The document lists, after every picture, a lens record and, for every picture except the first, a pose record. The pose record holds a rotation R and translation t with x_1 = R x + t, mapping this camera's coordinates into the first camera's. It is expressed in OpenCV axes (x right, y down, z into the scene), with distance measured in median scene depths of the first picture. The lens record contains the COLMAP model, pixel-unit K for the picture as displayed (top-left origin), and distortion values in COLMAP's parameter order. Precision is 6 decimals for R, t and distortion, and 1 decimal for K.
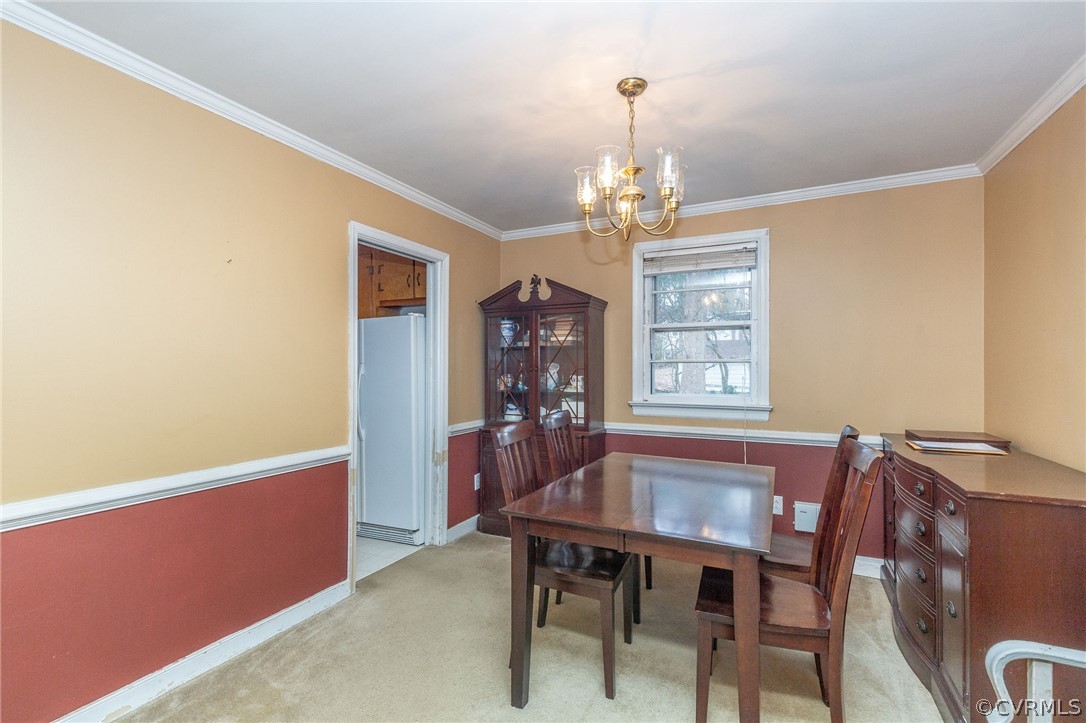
lens RADIAL K [[496.6, 0, 547.7], [0, 496.6, 365.8], [0, 0, 1]] dist [0.002628, 0.000087]
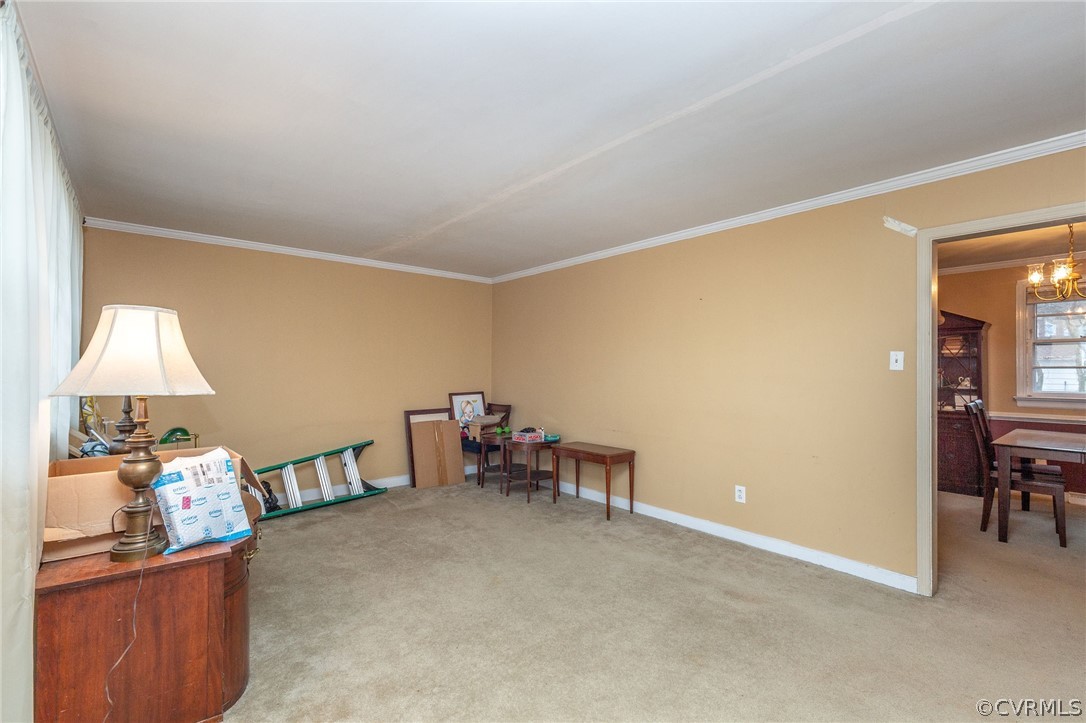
lens RADIAL K [[496.6, 0, 539.6], [0, 496.6, 364.6], [0, 0, 1]] dist [0.002628, 0.000087]
pose [[0.910380, -0.003191, -0.413761, -0.470760], [-0.002711, 0.999903, -0.013677, 0.006125], [0.413765, 0.013573, 0.910283, -0.810769]]
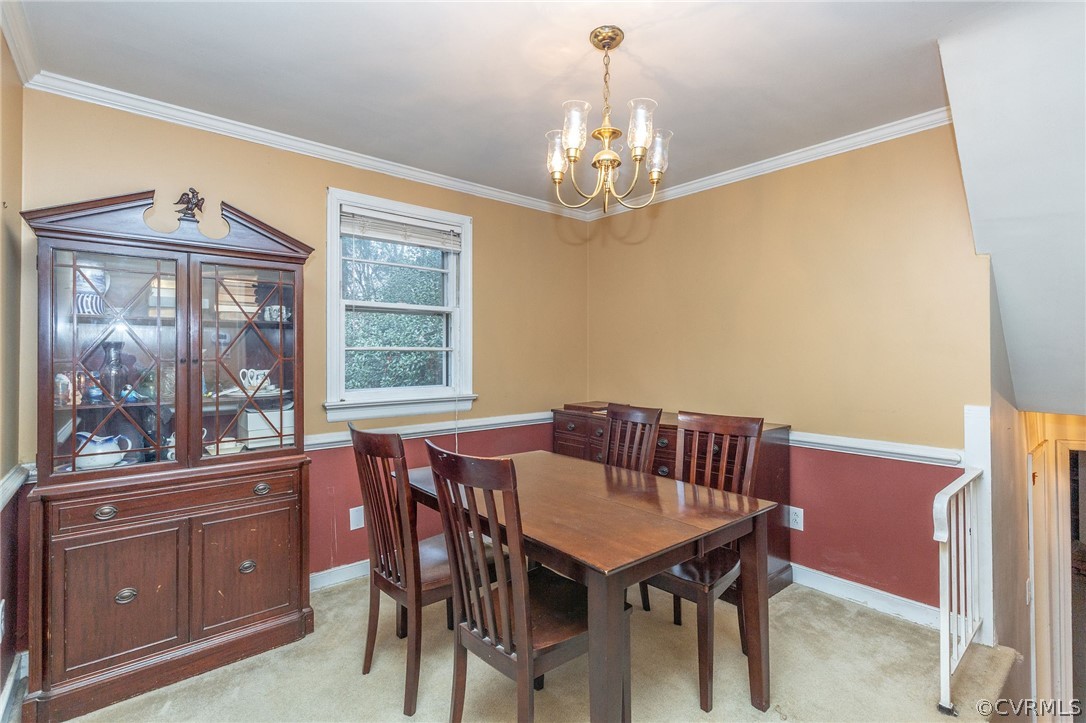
lens RADIAL K [[496.6, 0, 552.1], [0, 496.6, 345.2], [0, 0, 1]] dist [0.002628, 0.000087]
pose [[0.402000, 0.017353, 0.915475, -0.377345], [0.001393, 0.999808, -0.019564, 0.001786], [-0.915639, 0.009140, 0.401898, 0.421240]]
